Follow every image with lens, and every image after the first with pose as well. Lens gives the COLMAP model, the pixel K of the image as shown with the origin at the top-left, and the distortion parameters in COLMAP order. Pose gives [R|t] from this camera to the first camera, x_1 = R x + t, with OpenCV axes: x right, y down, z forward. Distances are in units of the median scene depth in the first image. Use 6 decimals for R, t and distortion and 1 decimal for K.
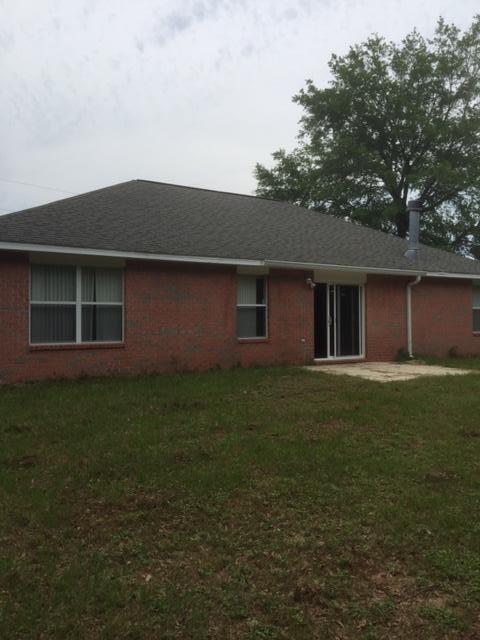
lens RADIAL K [[532.1, 0, 240.0], [0, 532.1, 320.0], [0, 0, 1]] dist [0.075763, -0.127675]
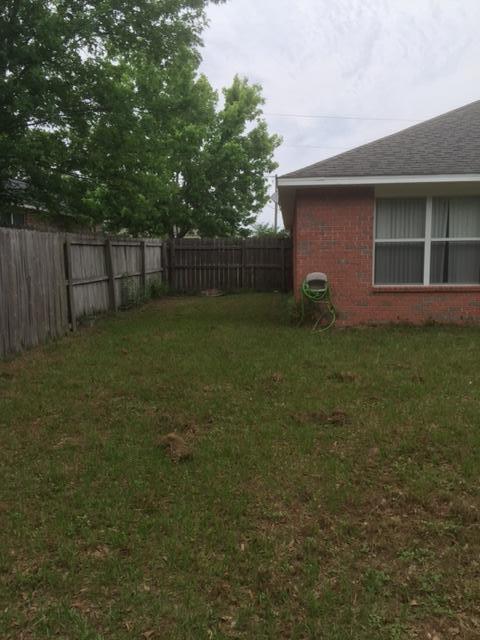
lens RADIAL K [[532.1, 0, 240.0], [0, 532.1, 320.0], [0, 0, 1]] dist [0.075763, -0.127675]
pose [[0.784735, 0.061644, -0.616759, 0.008613], [0.007281, 0.994057, 0.108618, 0.001580], [0.619789, -0.089727, 0.779622, 0.114860]]
